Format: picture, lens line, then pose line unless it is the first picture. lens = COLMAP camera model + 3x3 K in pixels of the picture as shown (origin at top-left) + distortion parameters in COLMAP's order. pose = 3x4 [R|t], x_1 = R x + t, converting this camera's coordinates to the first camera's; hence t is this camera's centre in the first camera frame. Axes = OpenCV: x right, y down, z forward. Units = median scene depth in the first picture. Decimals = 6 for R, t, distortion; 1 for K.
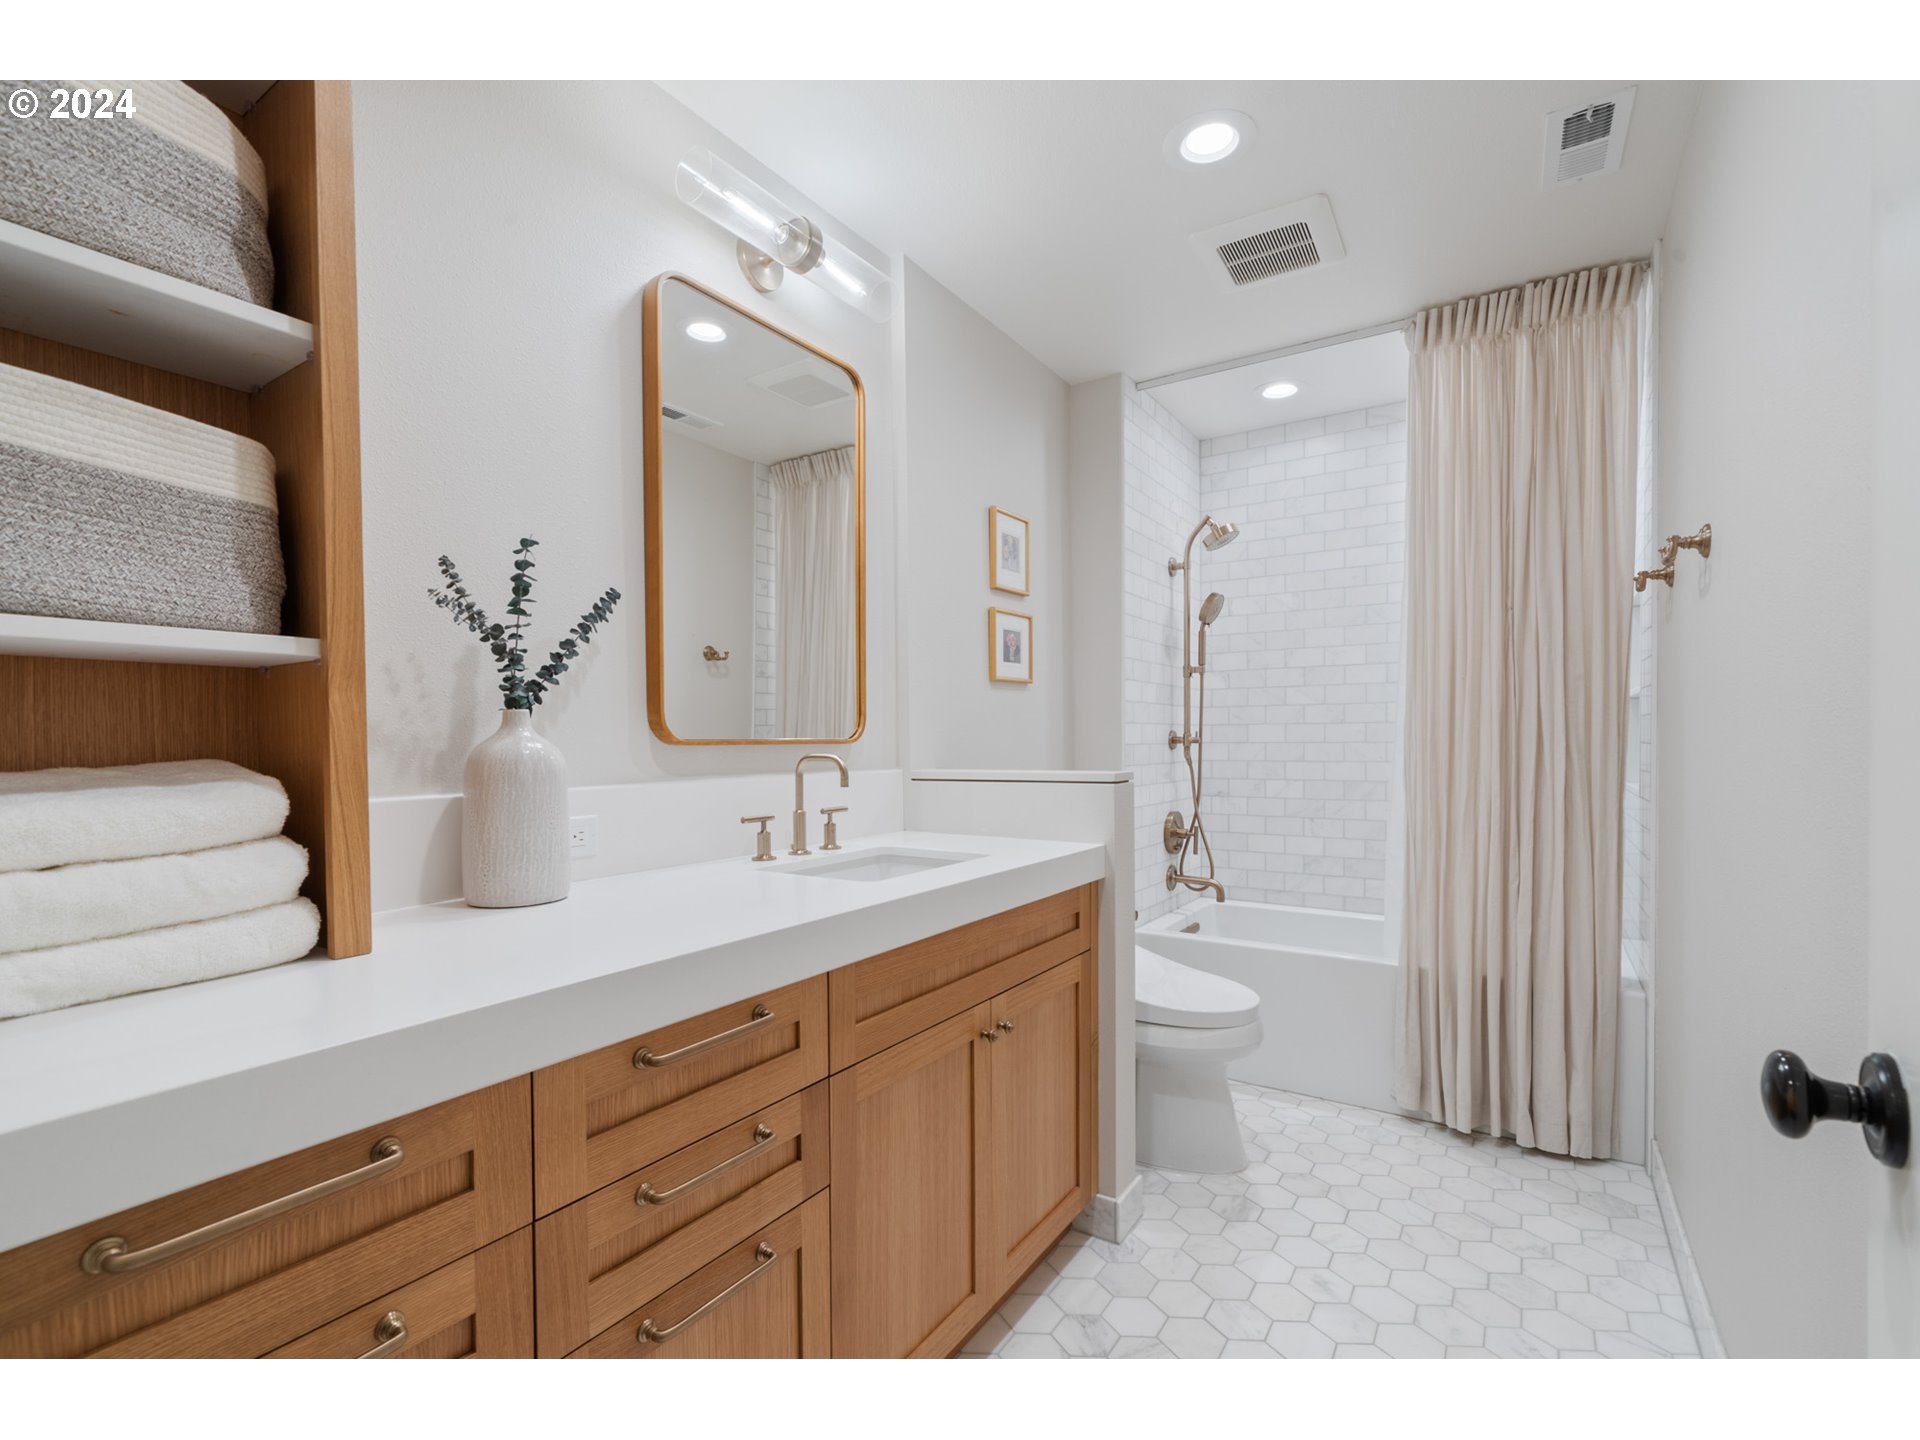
lens RADIAL K [[871.0, 0, 959.7], [0, 871.0, 725.6], [0, 0, 1]] dist [-0.000319, -0.000041]
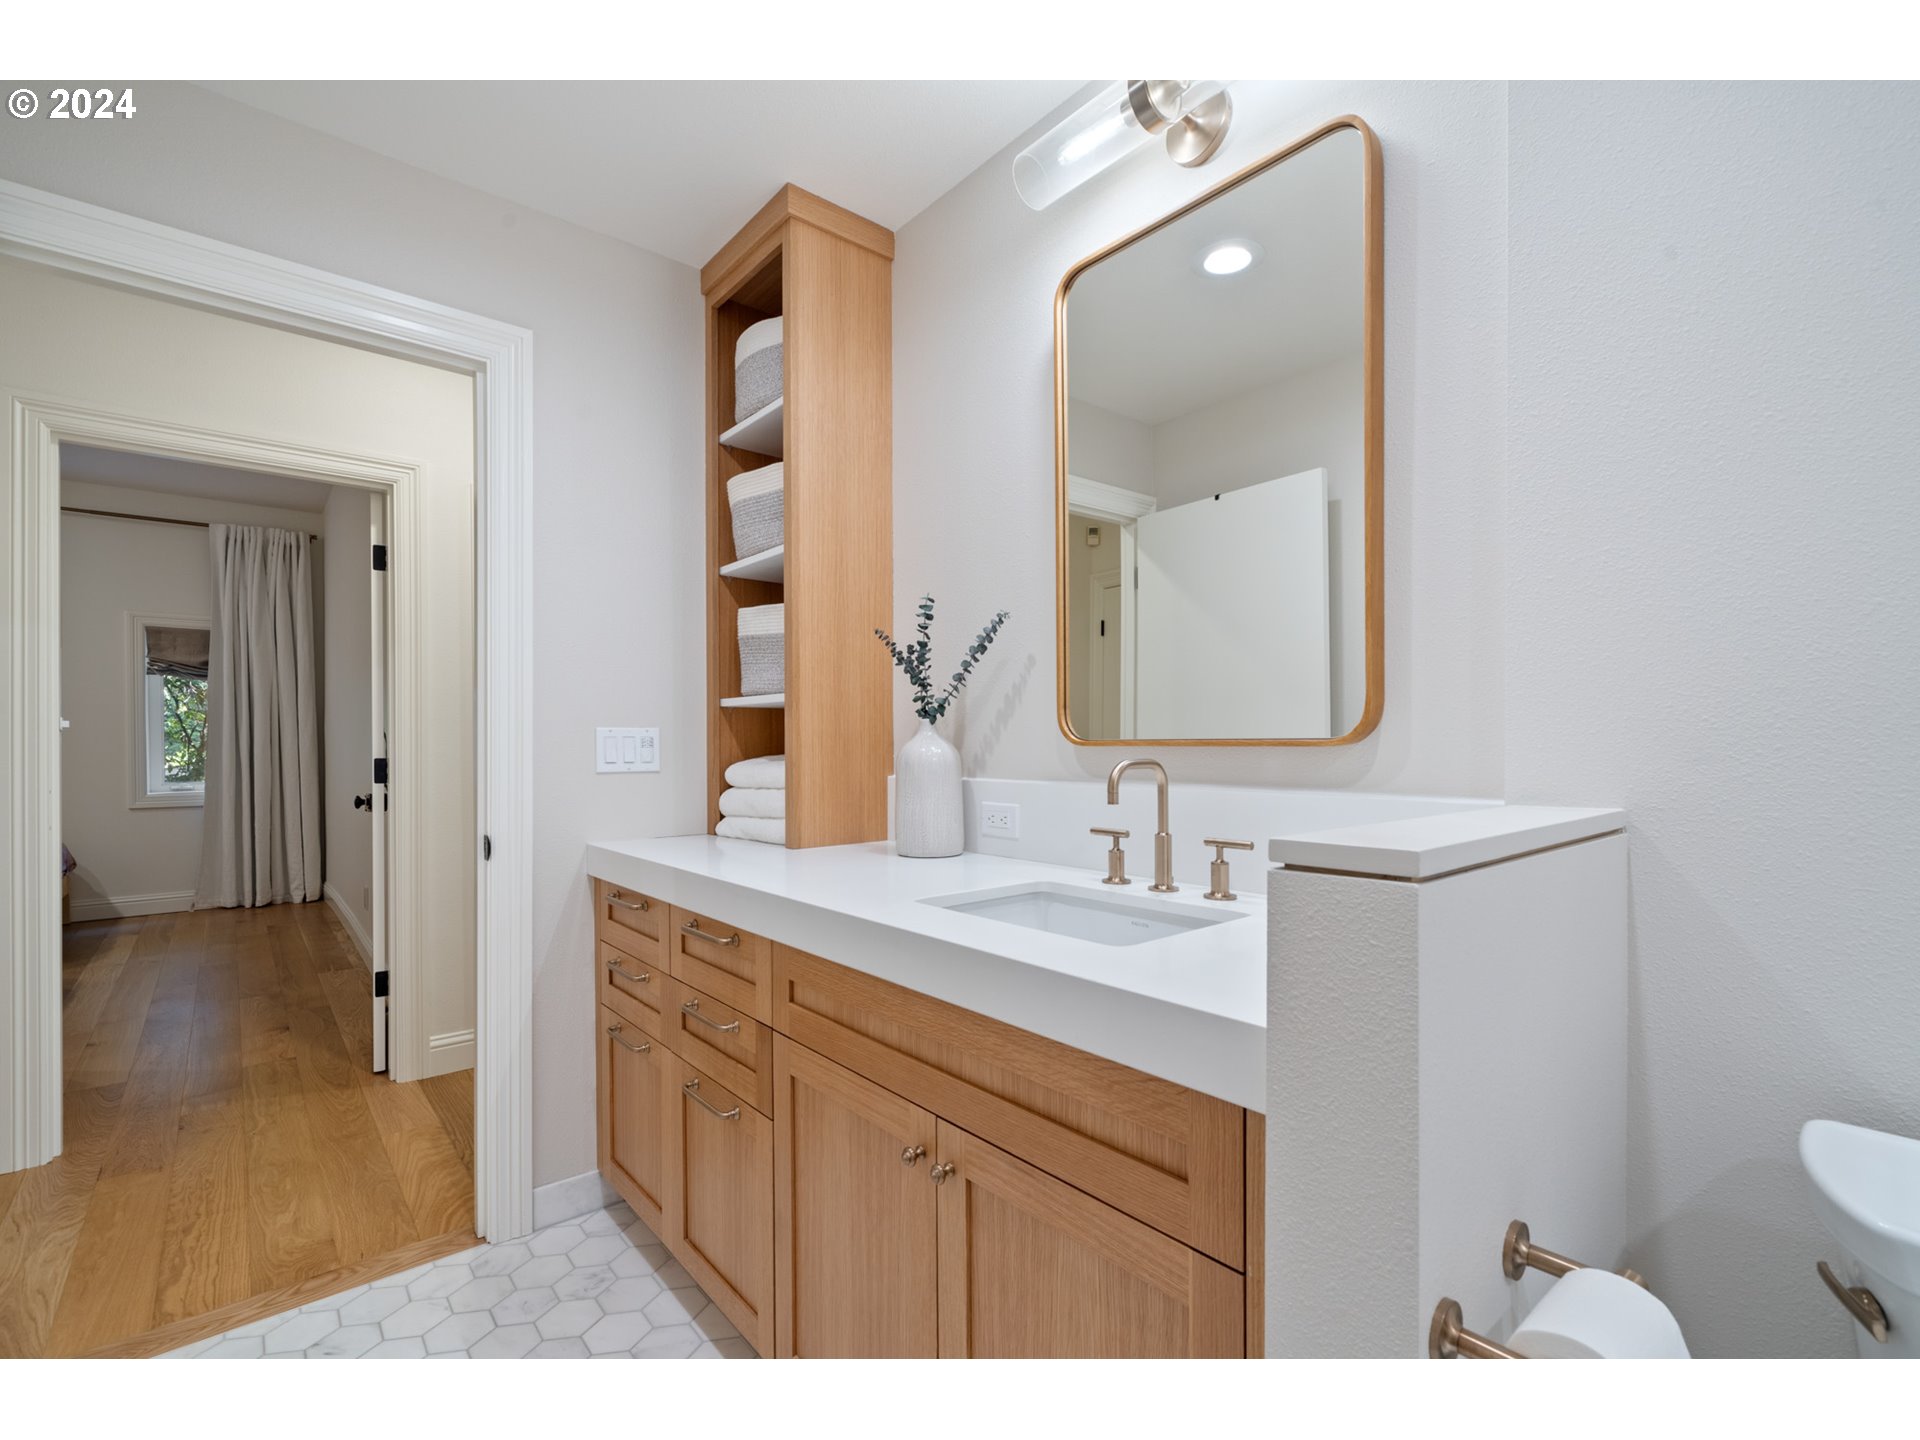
lens RADIAL K [[847.1, 0, 960.0], [0, 847.1, 720.0], [0, 0, 1]] dist [0.000906, 0.000048]
pose [[-0.276615, -0.014449, -0.960872, 0.626541], [0.022285, 0.999522, -0.021446, 0.010156], [0.960722, -0.027346, -0.276161, 1.107273]]
